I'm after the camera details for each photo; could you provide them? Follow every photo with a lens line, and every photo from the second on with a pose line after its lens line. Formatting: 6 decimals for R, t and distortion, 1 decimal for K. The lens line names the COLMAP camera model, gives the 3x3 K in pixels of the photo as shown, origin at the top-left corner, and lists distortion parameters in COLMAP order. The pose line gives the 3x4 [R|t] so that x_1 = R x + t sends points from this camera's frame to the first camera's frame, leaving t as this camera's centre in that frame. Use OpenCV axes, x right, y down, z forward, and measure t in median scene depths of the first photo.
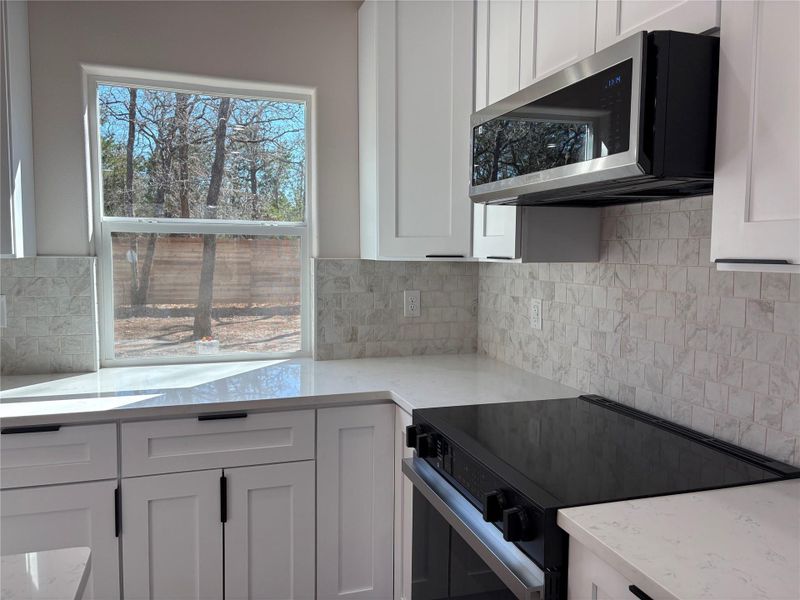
lens RADIAL K [[587.9, 0, 400.0], [0, 587.9, 300.0], [0, 0, 1]] dist [0.010988, -0.003973]
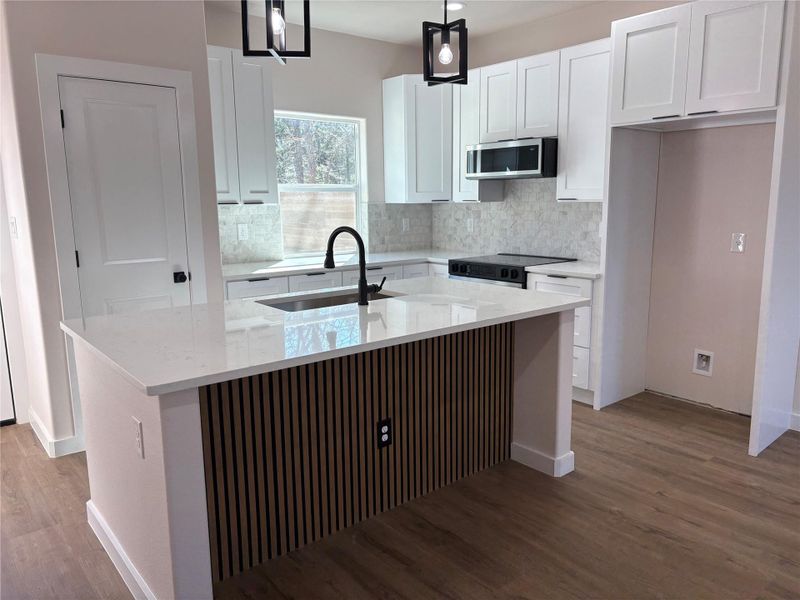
lens RADIAL K [[587.9, 0, 400.0], [0, 587.9, 300.0], [0, 0, 1]] dist [0.010988, -0.003973]
pose [[0.927124, -0.082592, 0.365540, -0.943882], [0.050447, 0.994039, 0.096649, 0.083103], [-0.371343, -0.071165, 0.925764, -1.112097]]
